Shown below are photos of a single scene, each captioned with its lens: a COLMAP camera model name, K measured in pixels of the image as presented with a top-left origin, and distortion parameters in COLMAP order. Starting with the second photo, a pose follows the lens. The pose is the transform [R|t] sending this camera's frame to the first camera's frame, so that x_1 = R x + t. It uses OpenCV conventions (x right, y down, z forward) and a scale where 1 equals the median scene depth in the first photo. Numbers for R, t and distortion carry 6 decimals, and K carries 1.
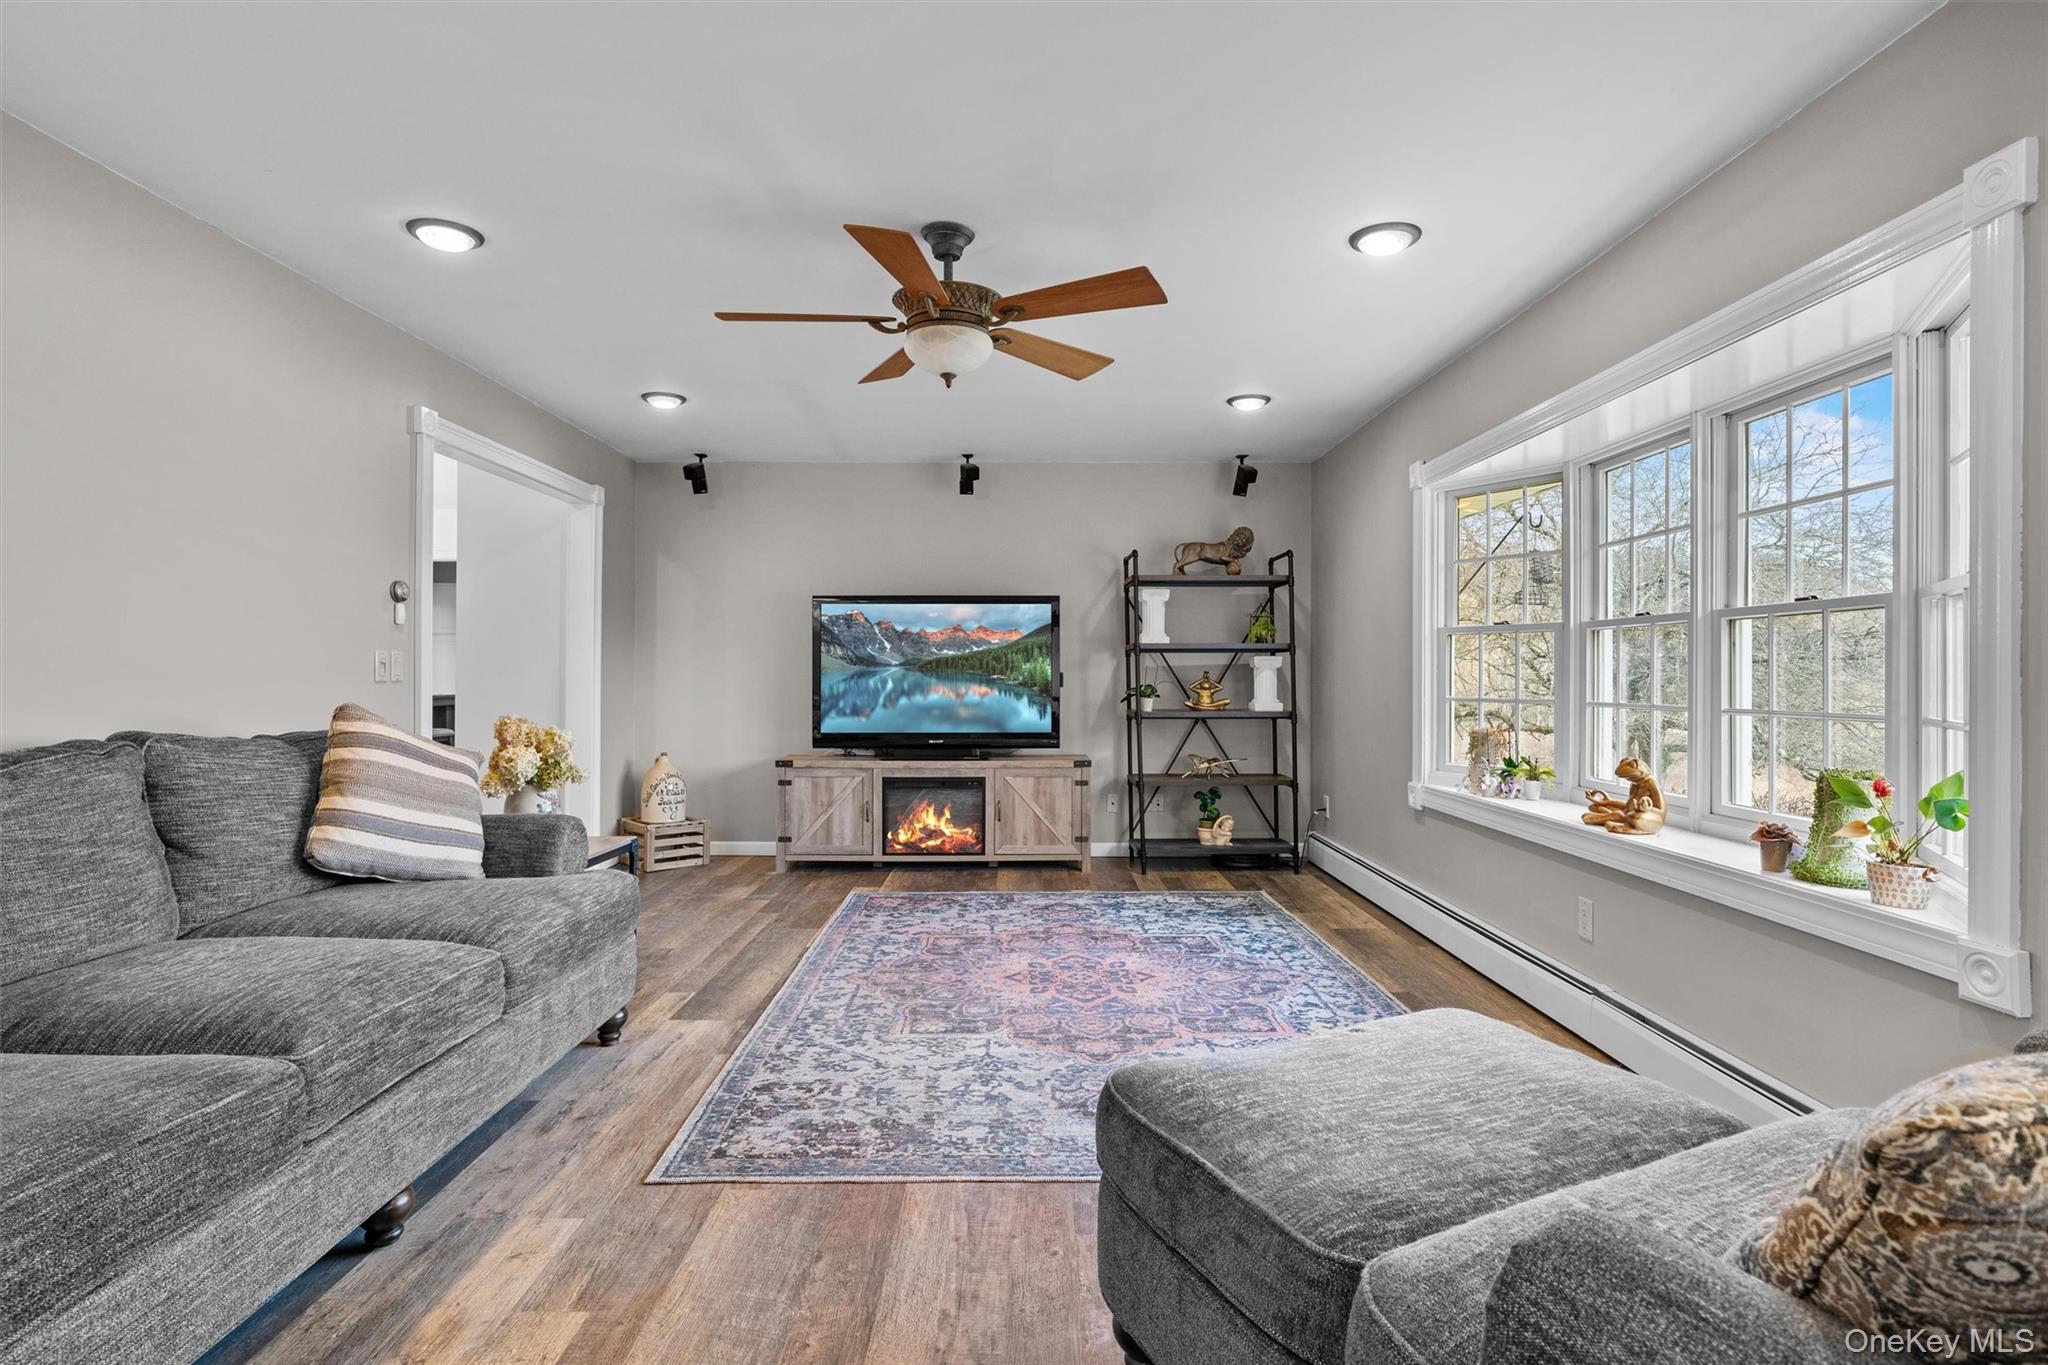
lens RADIAL K [[1013.8, 0, 1021.6], [0, 1013.8, 678.1], [0, 0, 1]] dist [0.001393, 0.002212]
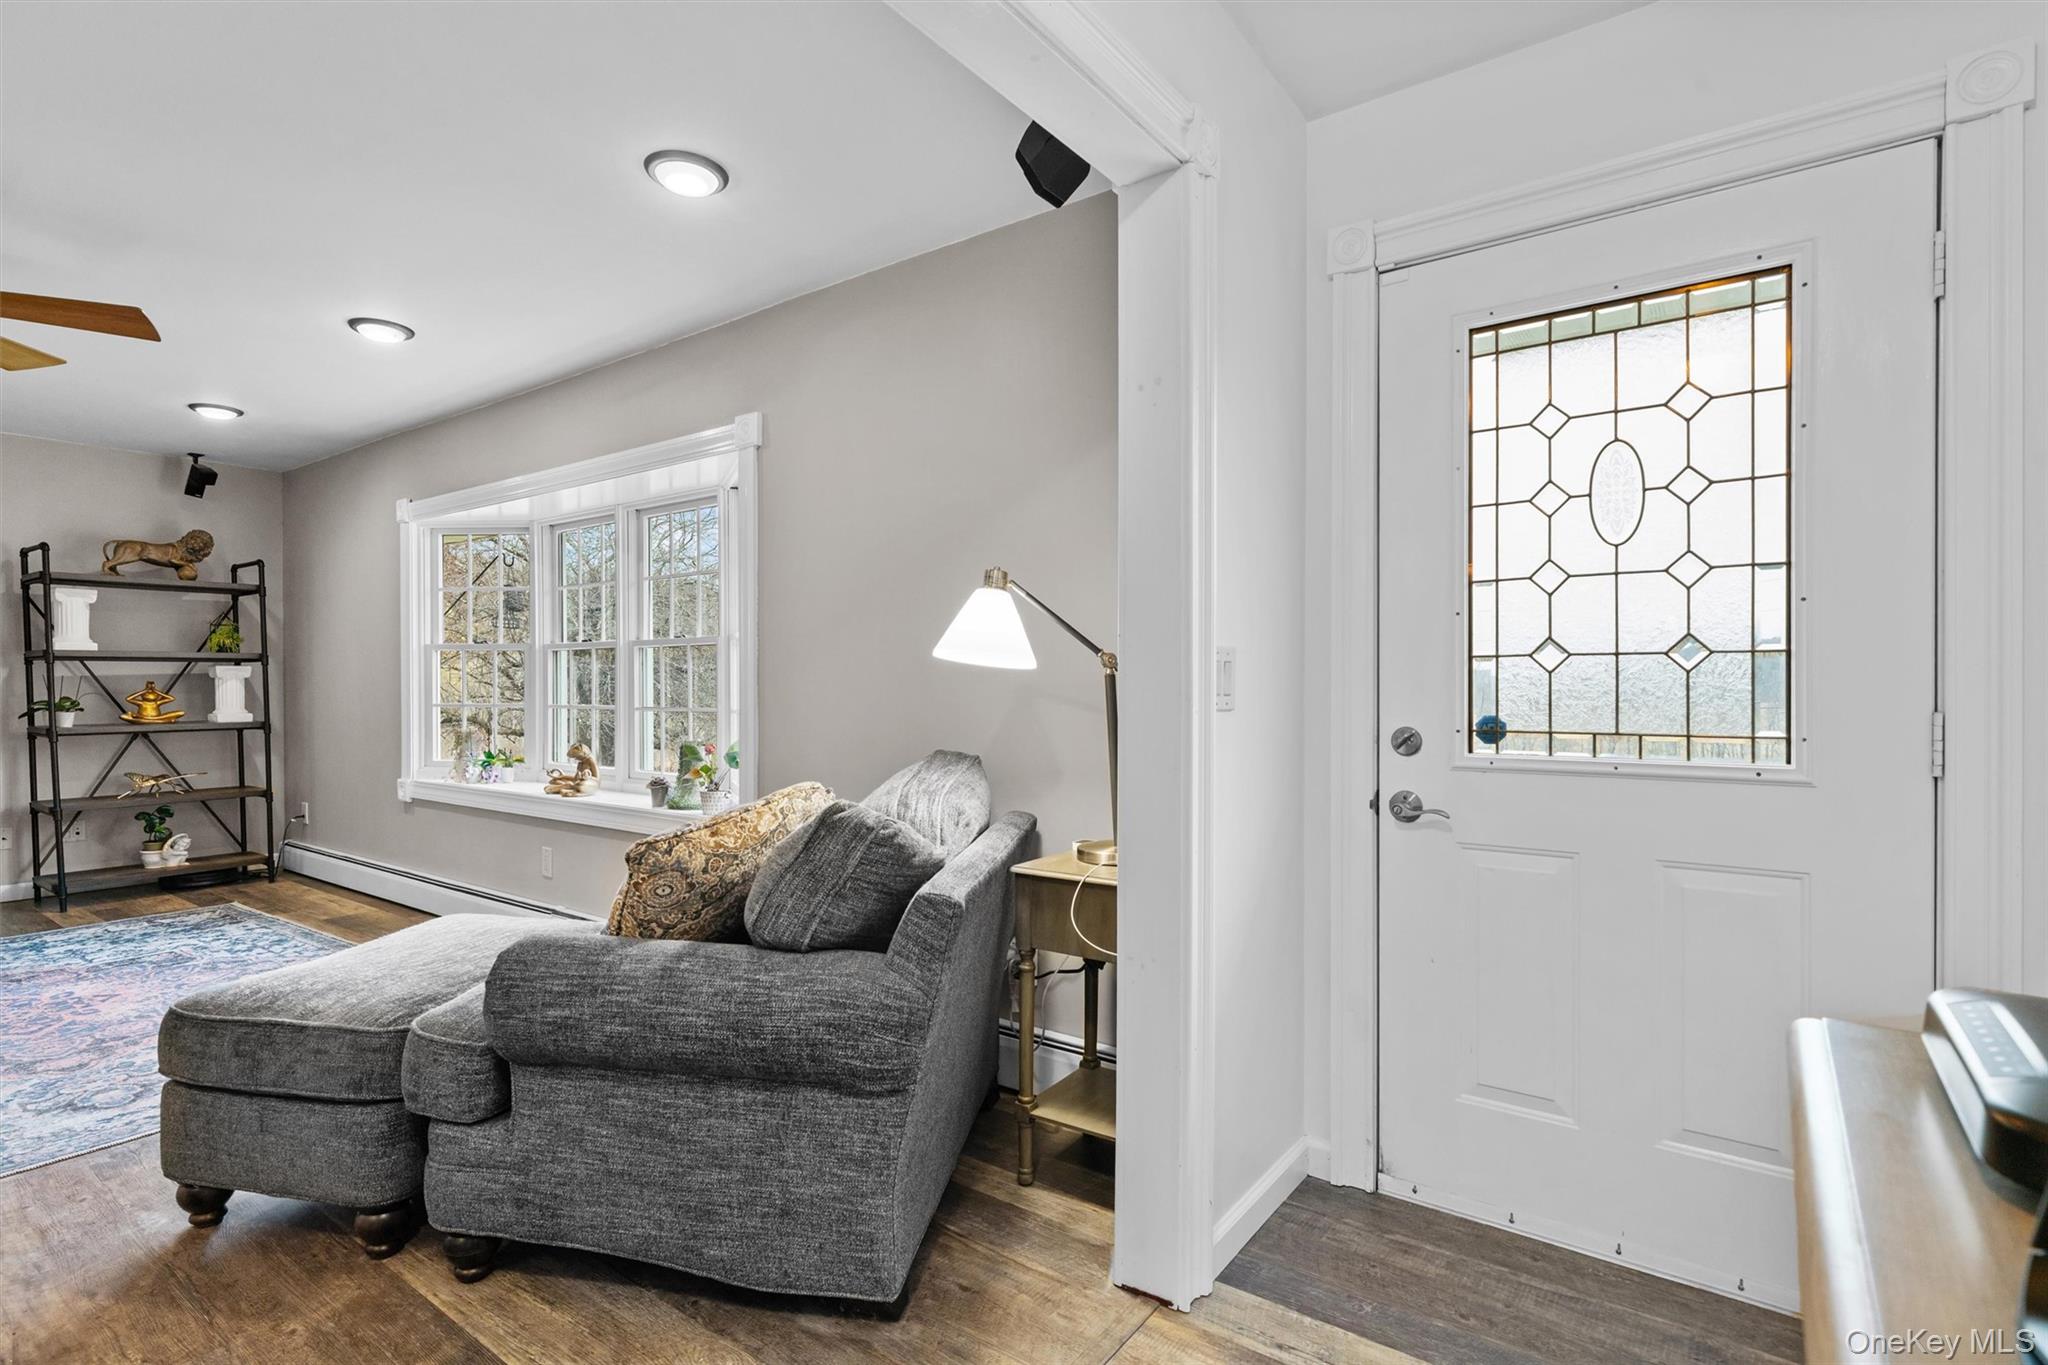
lens RADIAL K [[1013.8, 0, 1038.7], [0, 1013.8, 685.9], [0, 0, 1]] dist [0.001393, 0.002212]
pose [[0.582611, -0.006057, 0.812729, -0.149228], [0.005151, 0.999980, 0.003760, -0.003095], [-0.812735, 0.001996, 0.582630, -0.298429]]
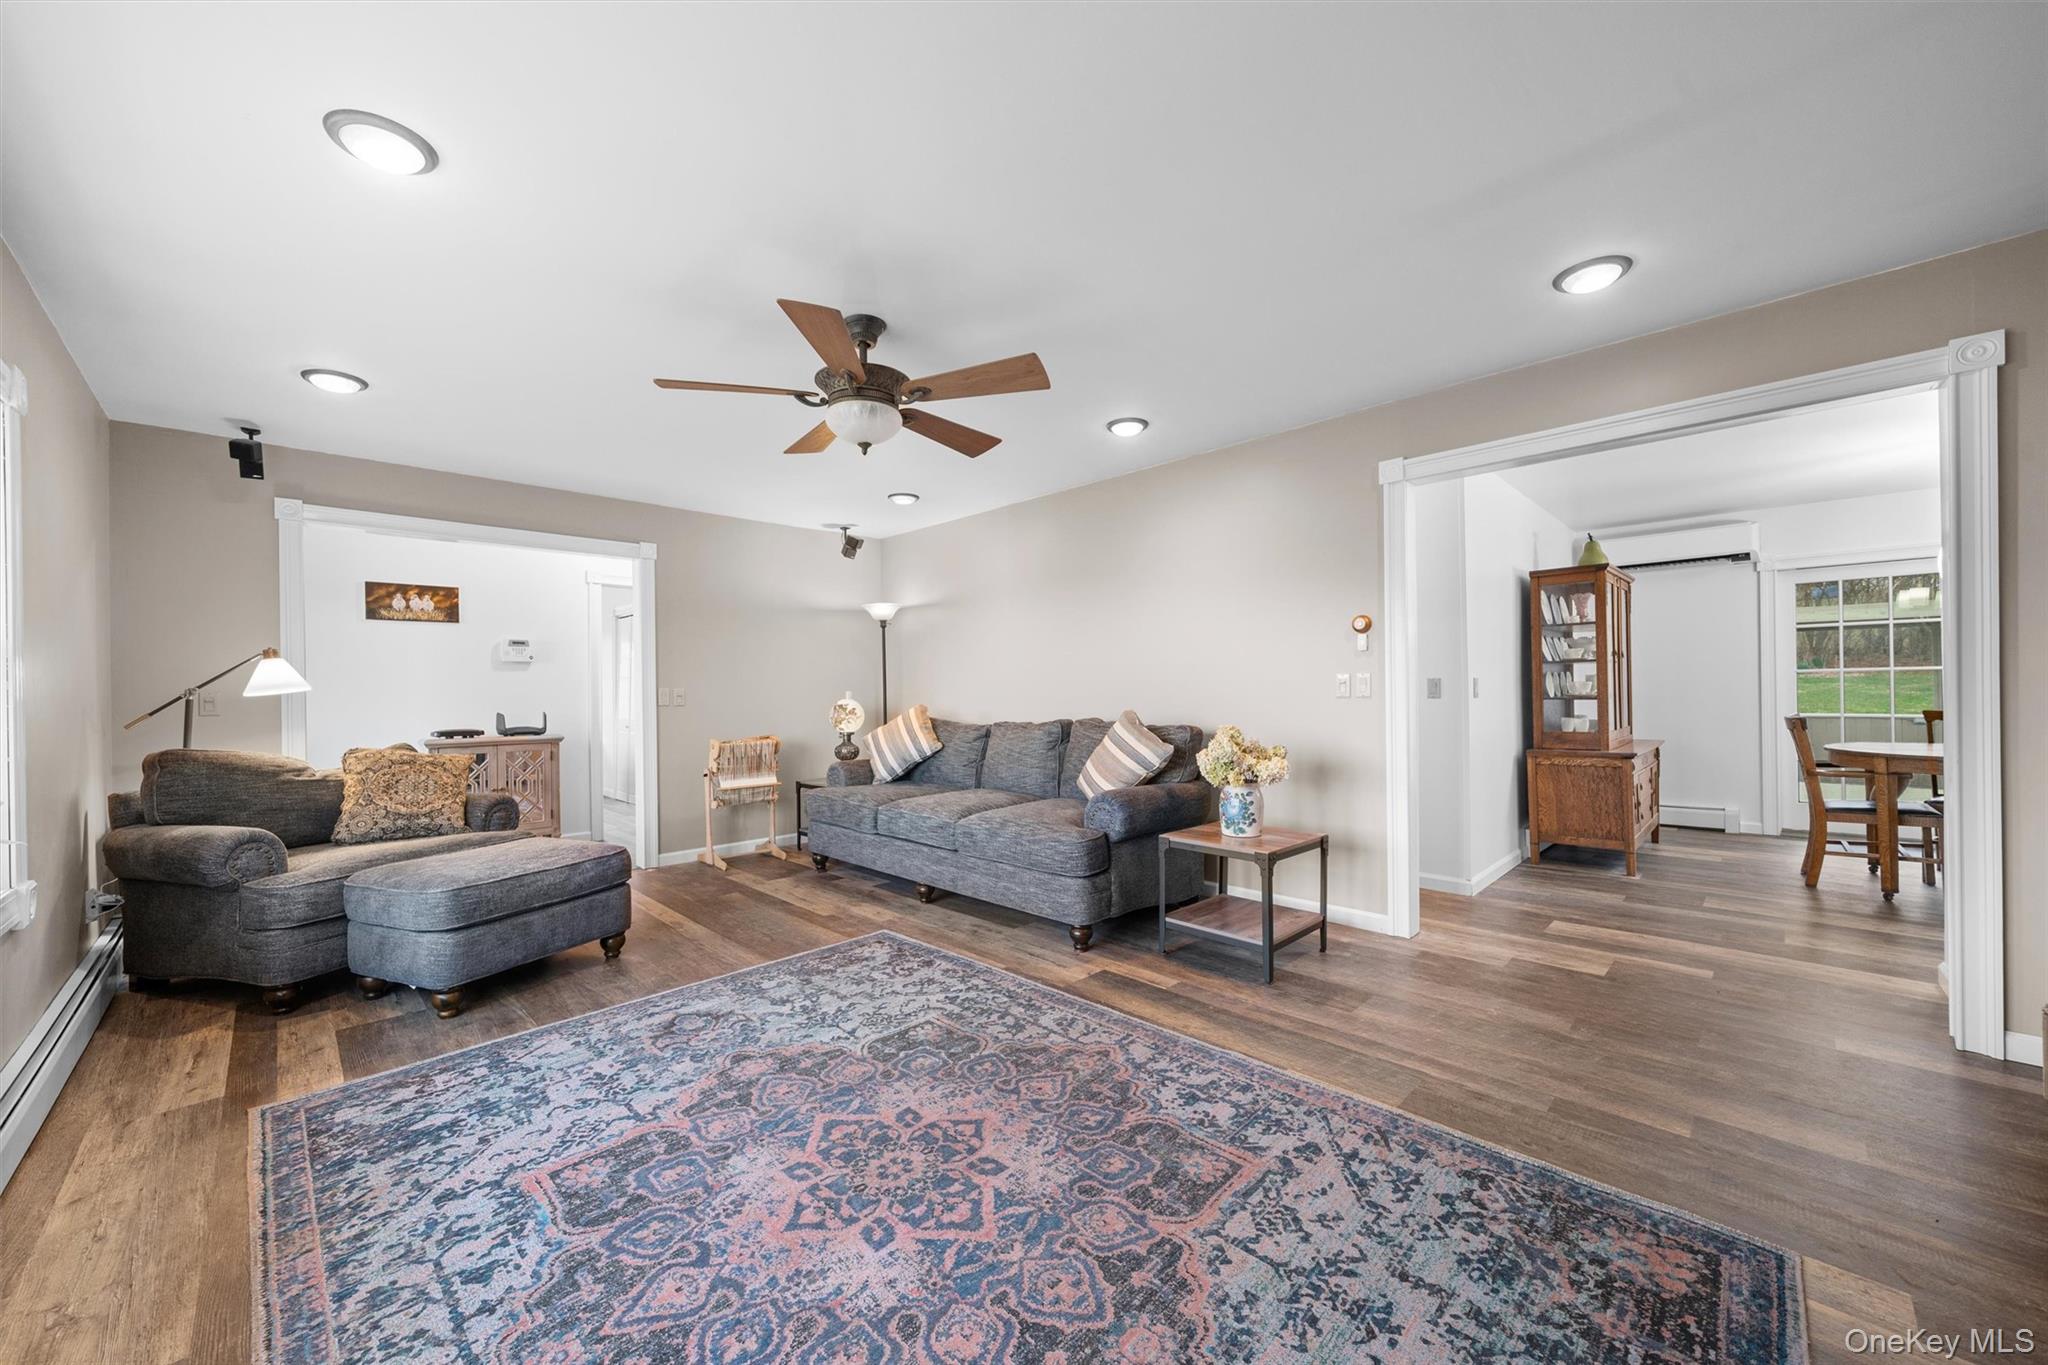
lens RADIAL K [[758.5, 0, 1027.2], [0, 758.5, 692.6], [0, 0, 1]] dist [-0.002234, -0.000226]
pose [[-0.701559, 0.006443, -0.712582, 0.360281], [0.007882, 0.999968, 0.001281, -0.008337], [0.712568, -0.004717, -0.701588, 1.482710]]
